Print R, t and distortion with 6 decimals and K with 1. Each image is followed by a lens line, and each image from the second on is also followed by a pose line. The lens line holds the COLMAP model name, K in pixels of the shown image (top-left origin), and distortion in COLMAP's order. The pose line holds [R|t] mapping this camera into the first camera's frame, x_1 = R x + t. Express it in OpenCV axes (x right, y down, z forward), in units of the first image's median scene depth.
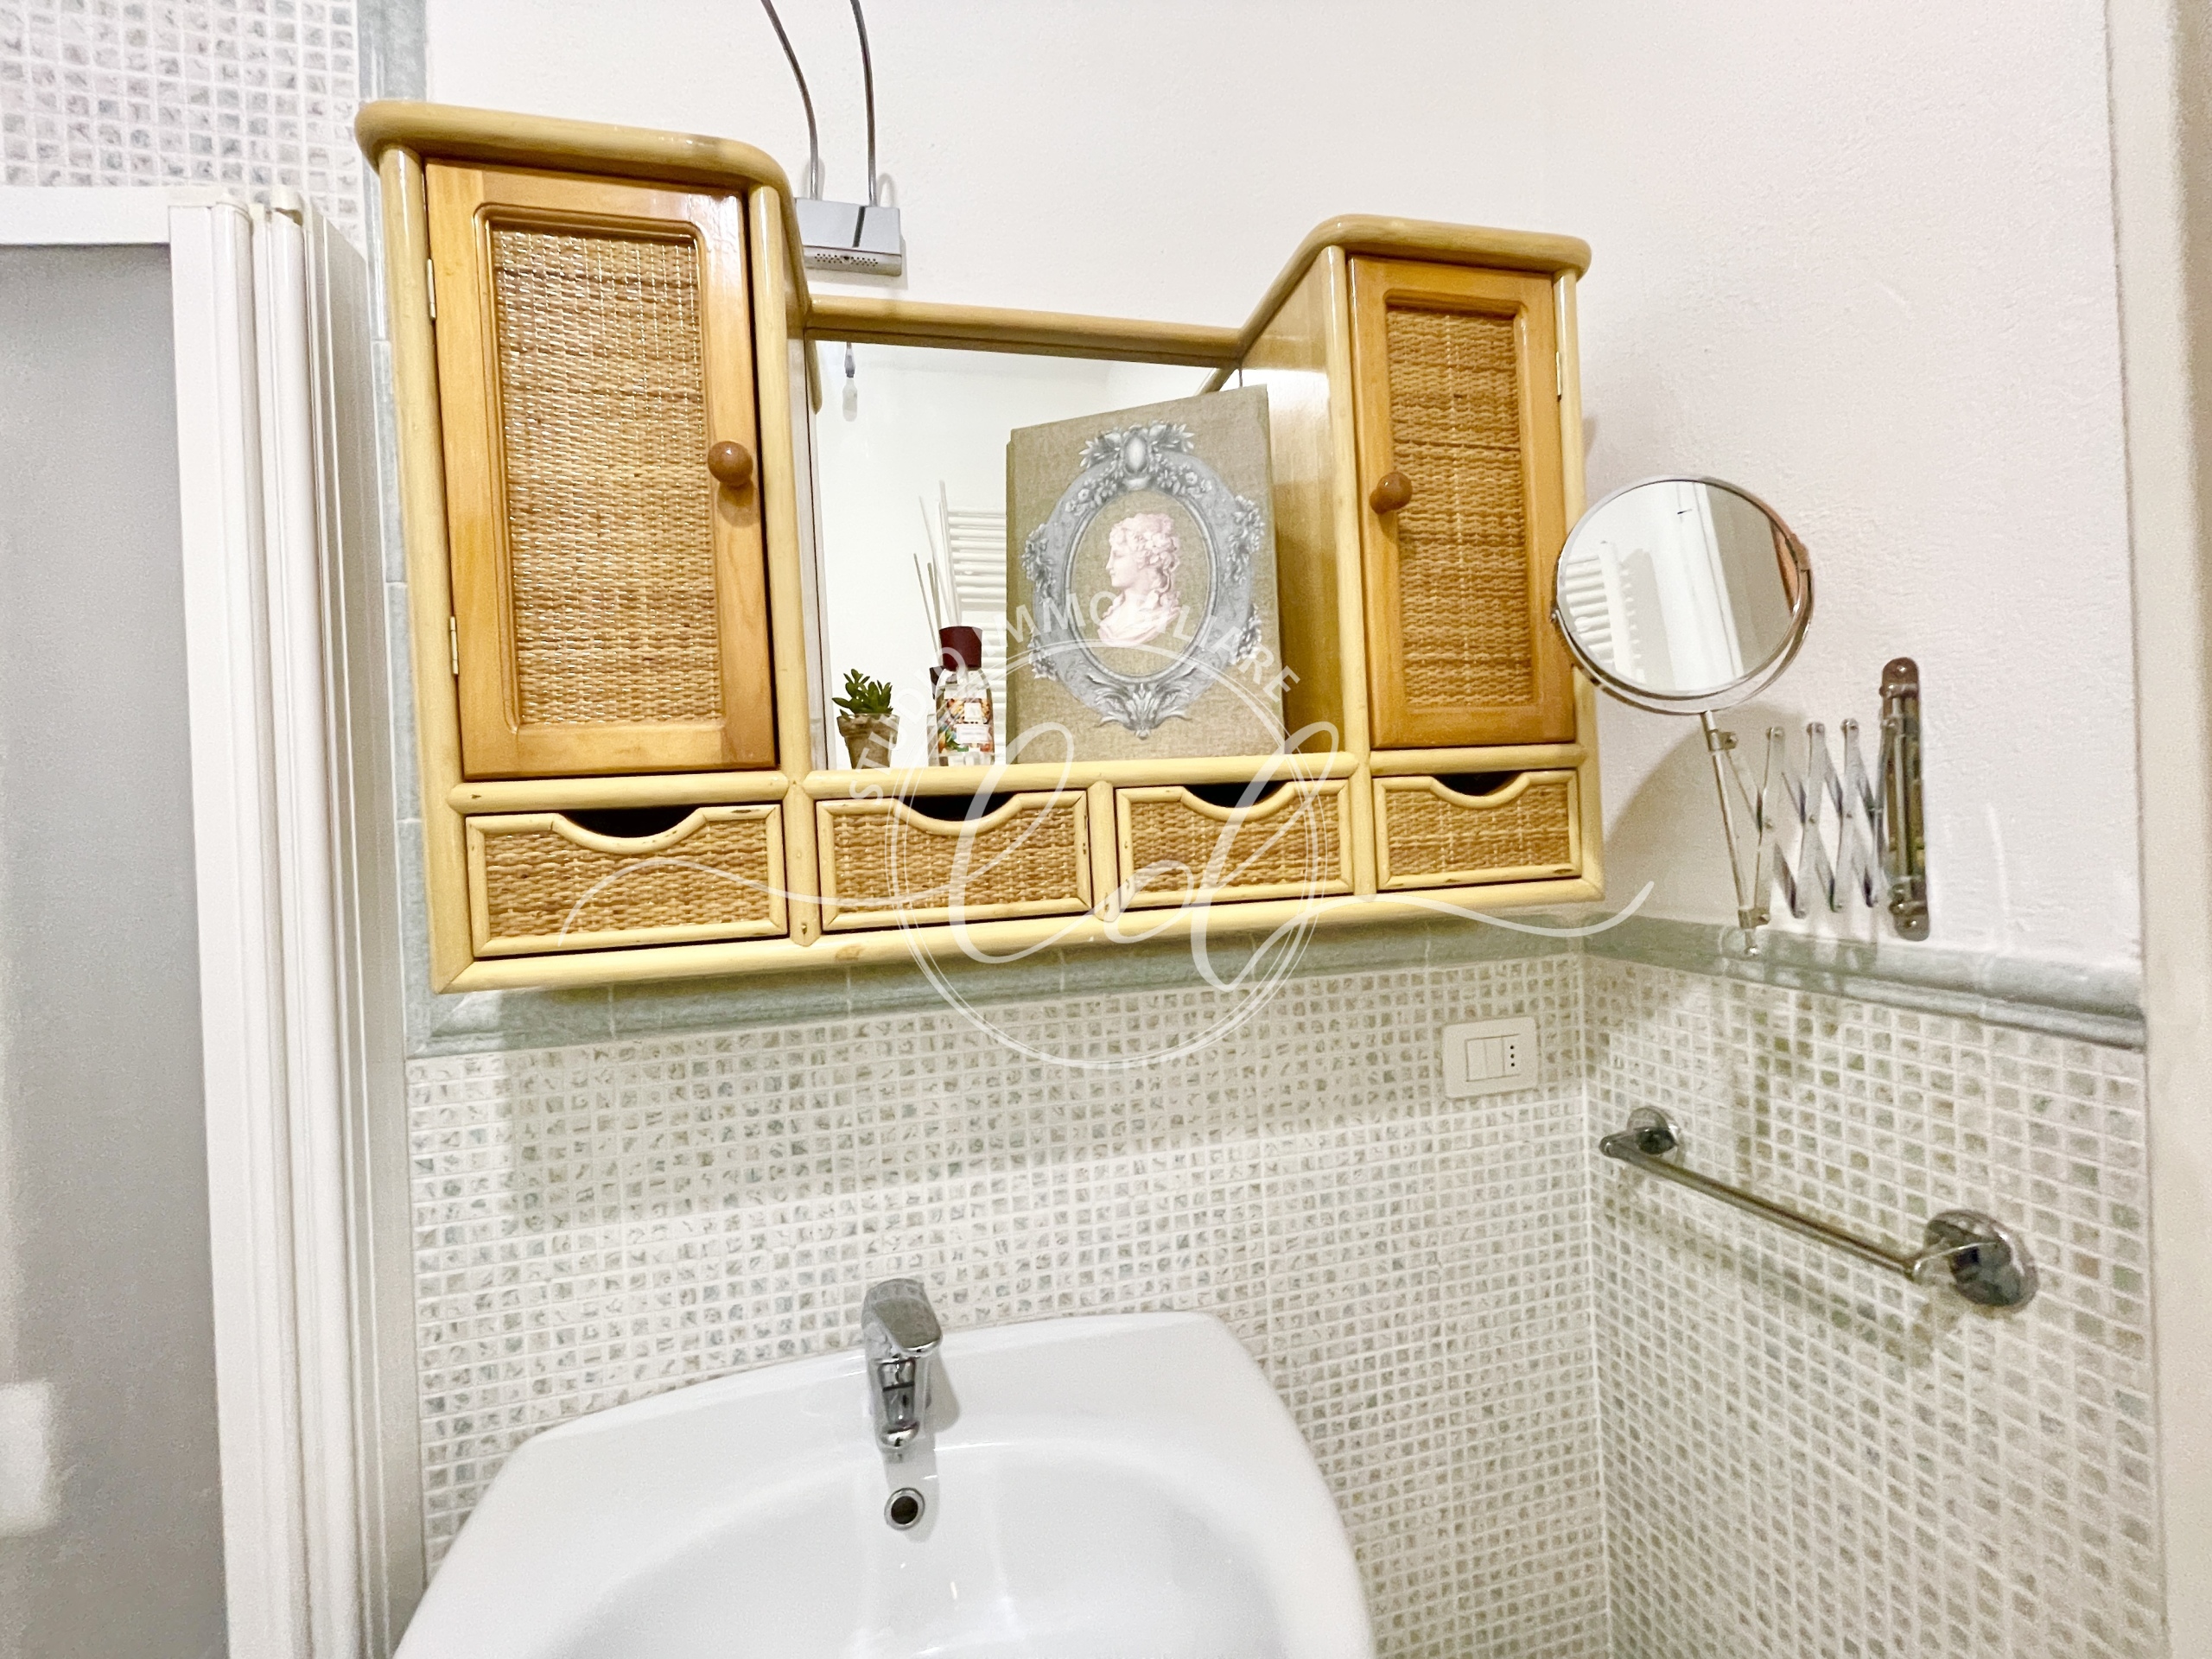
lens RADIAL K [[895.9, 0, 1093.9], [0, 895.9, 831.7], [0, 0, 1]] dist [-0.001766, 0.000119]
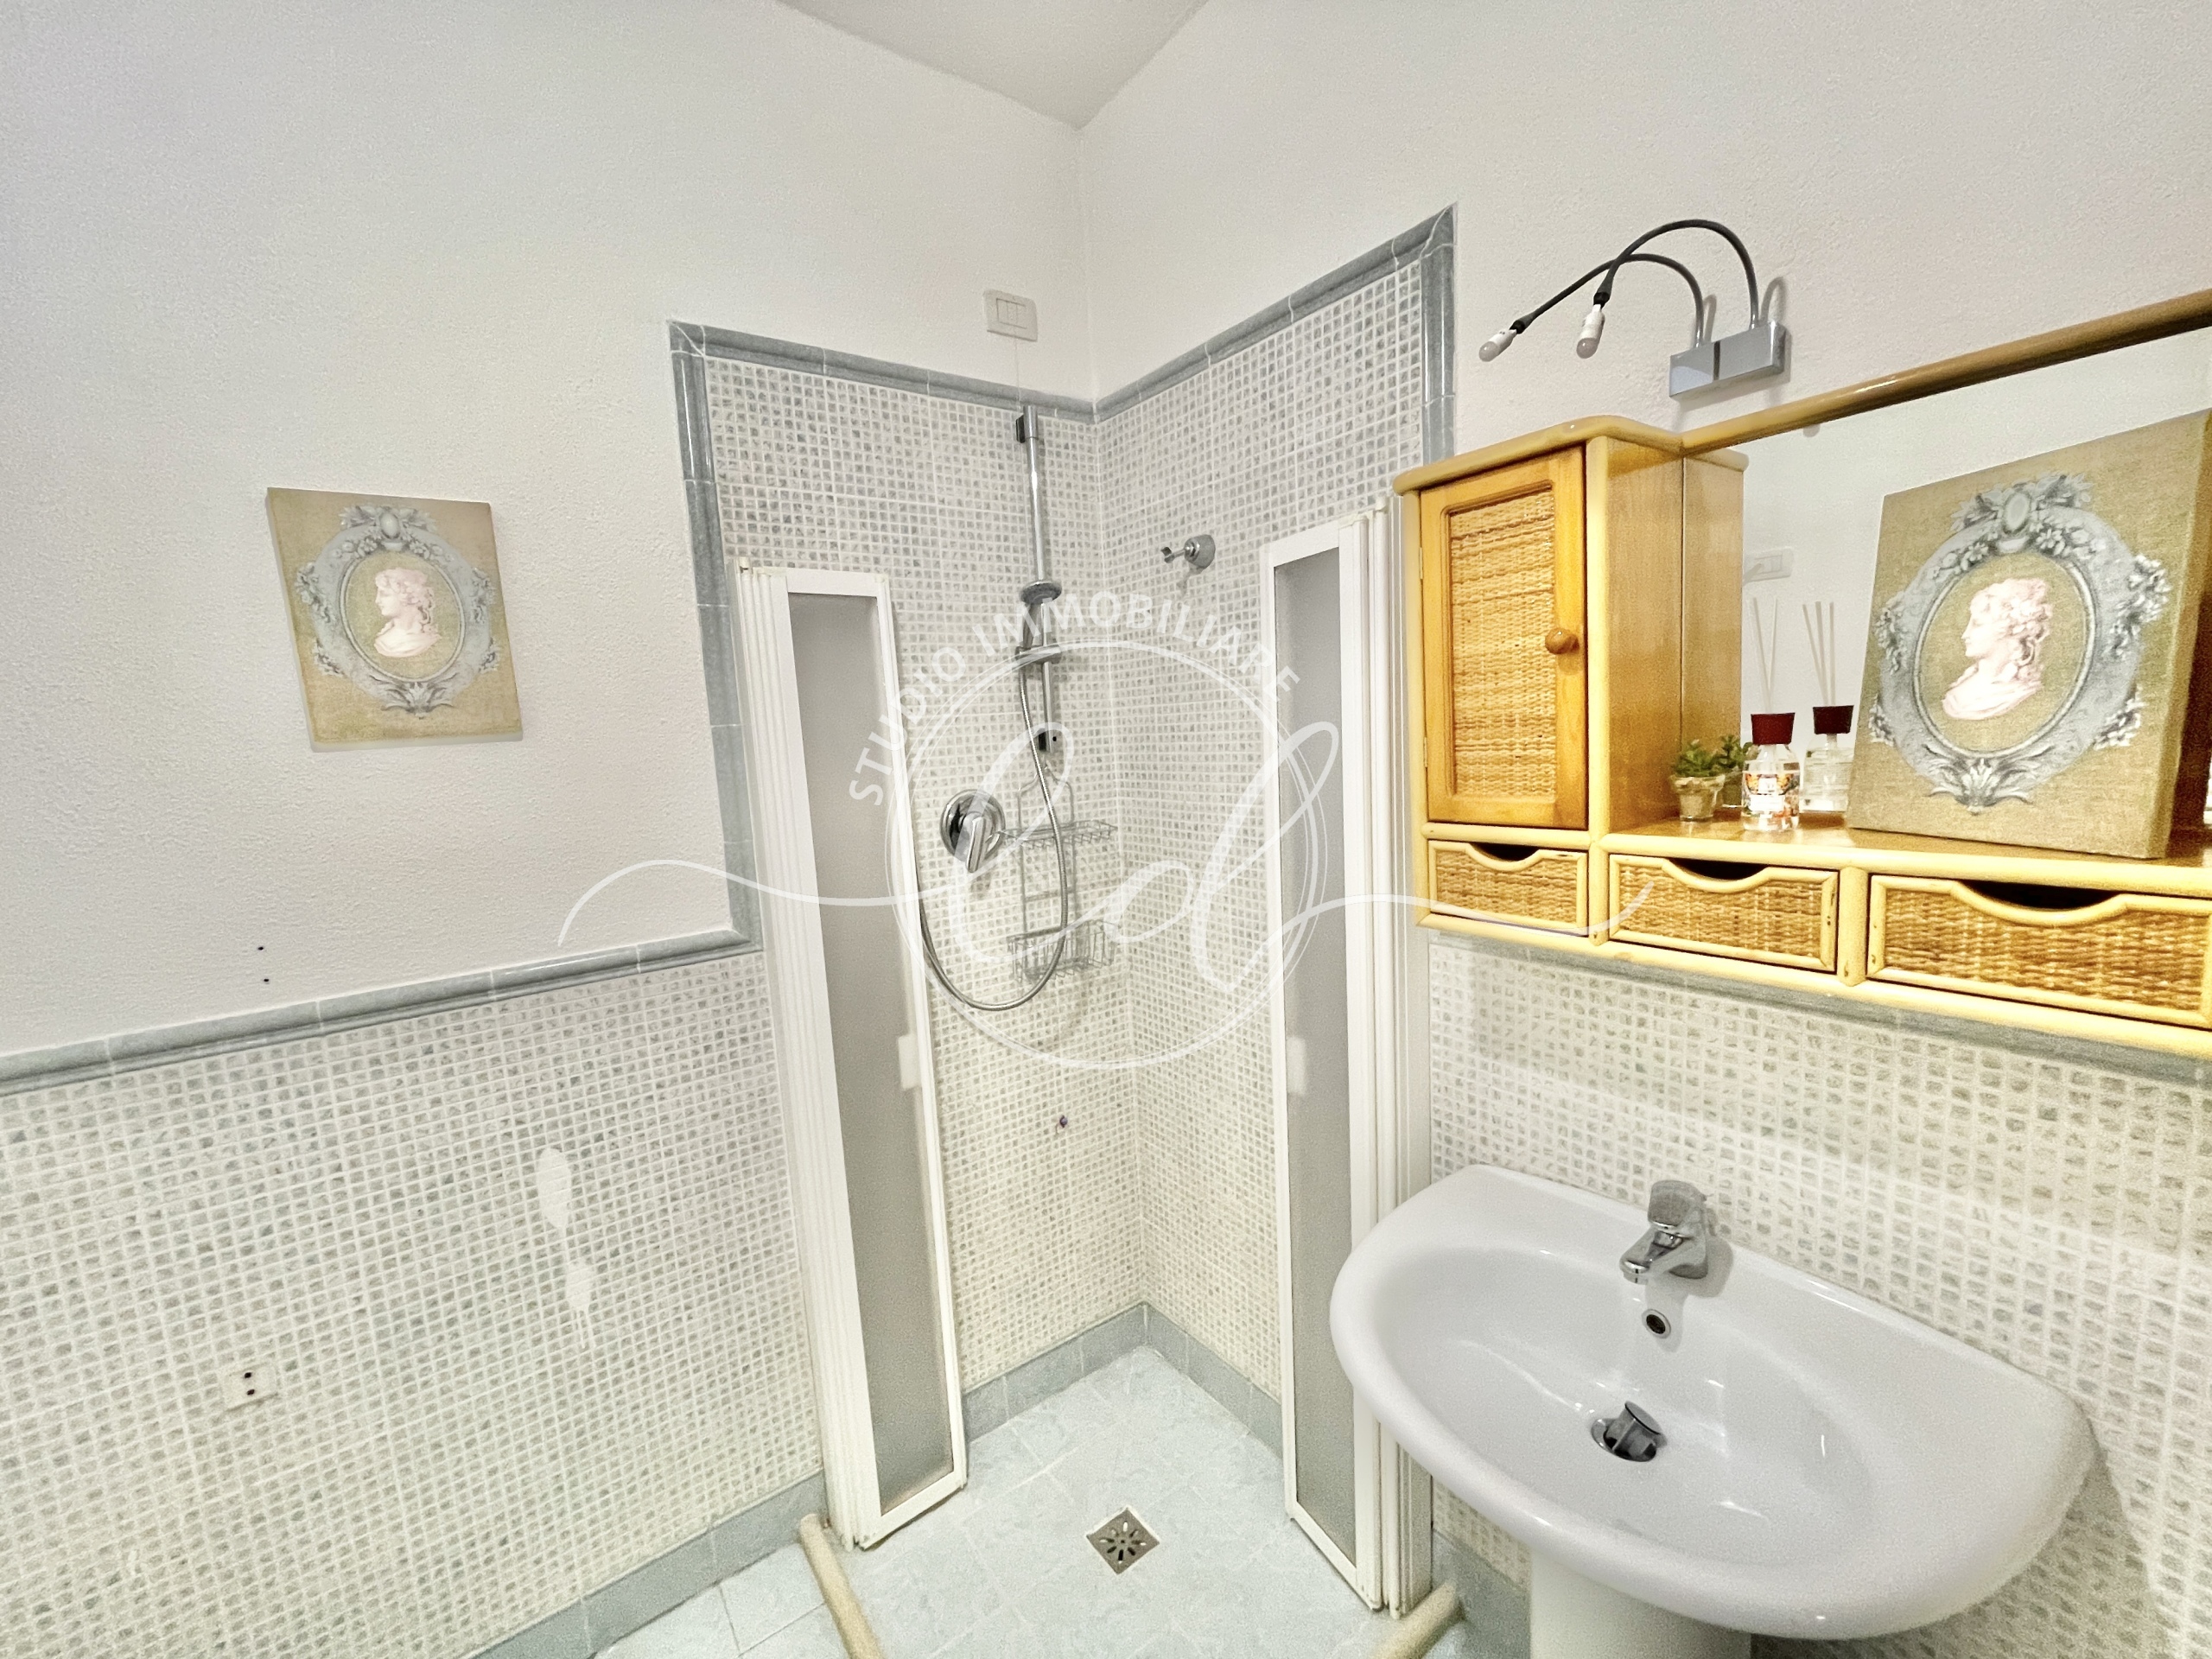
lens RADIAL K [[895.9, 0, 1093.9], [0, 895.9, 831.7], [0, 0, 1]] dist [-0.001766, 0.000119]
pose [[0.377045, 0.136384, -0.916098, 0.604873], [0.040106, 0.985767, 0.163262, -0.288543], [0.925326, -0.098298, 0.366209, -0.288478]]
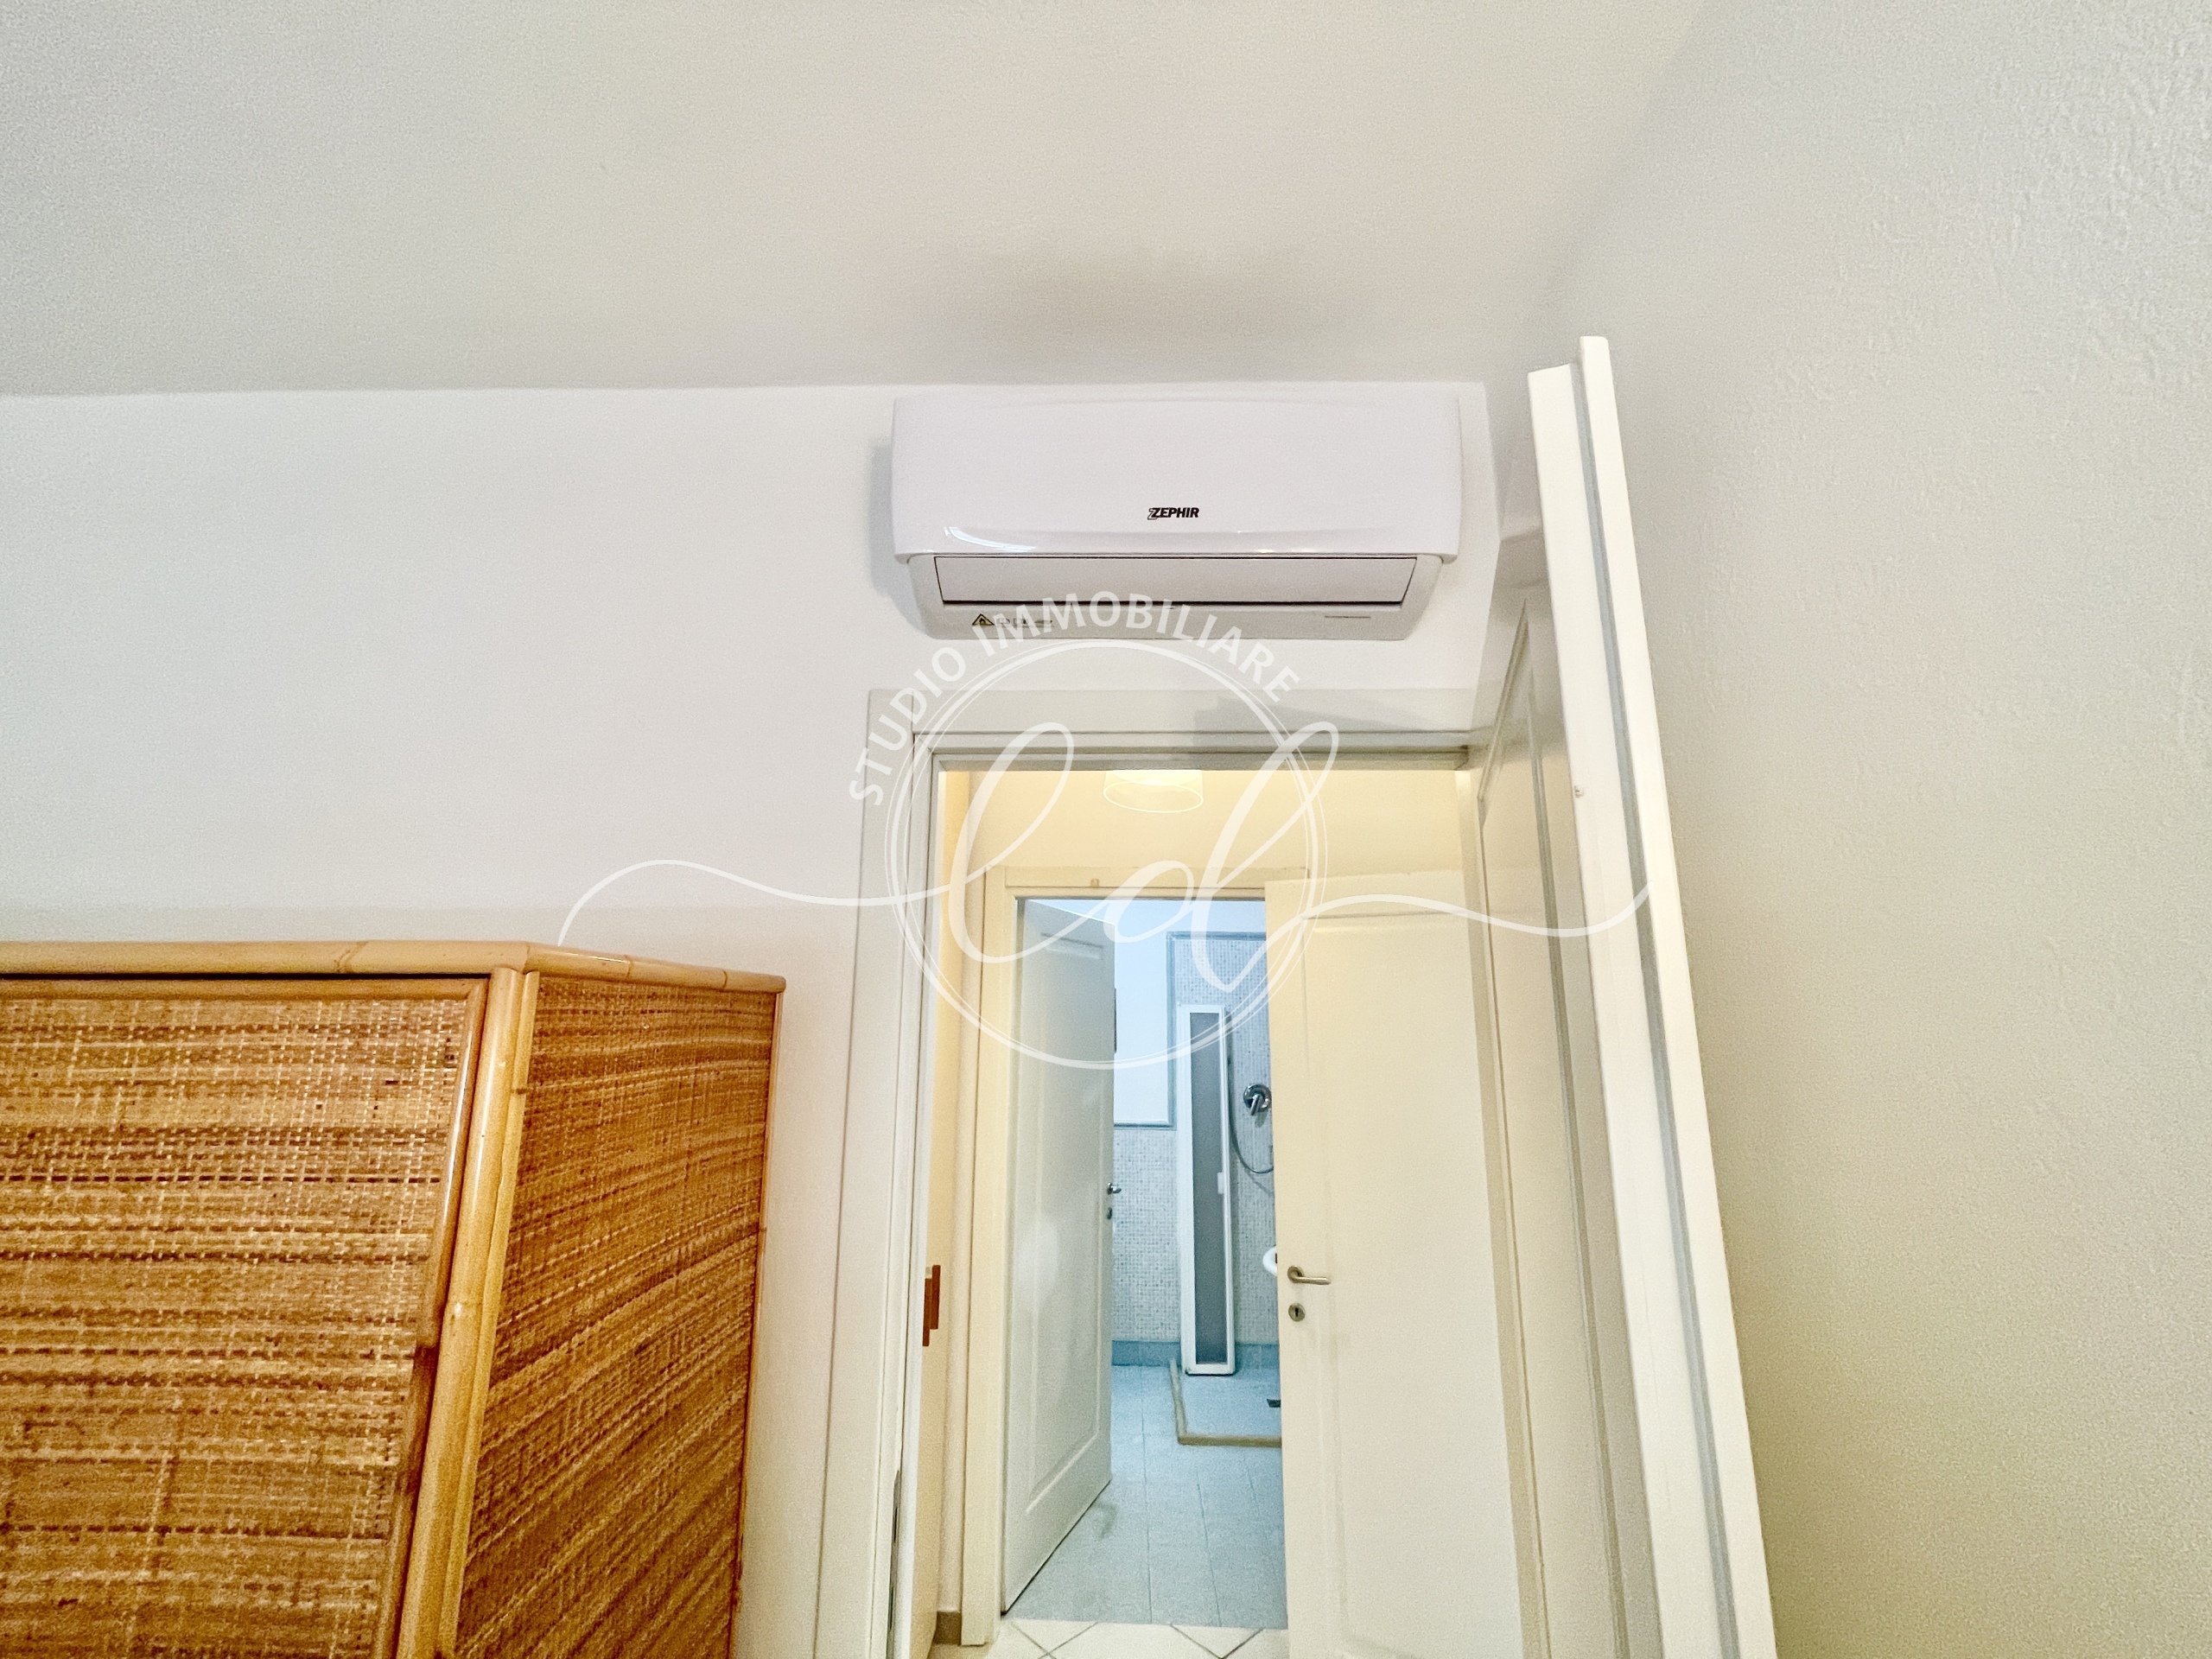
lens RADIAL K [[893.3, 0, 1106.0], [0, 893.3, 829.5], [0, 0, 1]] dist [-0.000958, 0.000015]
pose [[-0.251458, -0.154990, -0.955378, 4.610560], [0.005480, 0.986851, -0.161538, -0.748224], [0.967853, -0.045855, -0.247302, 0.836565]]
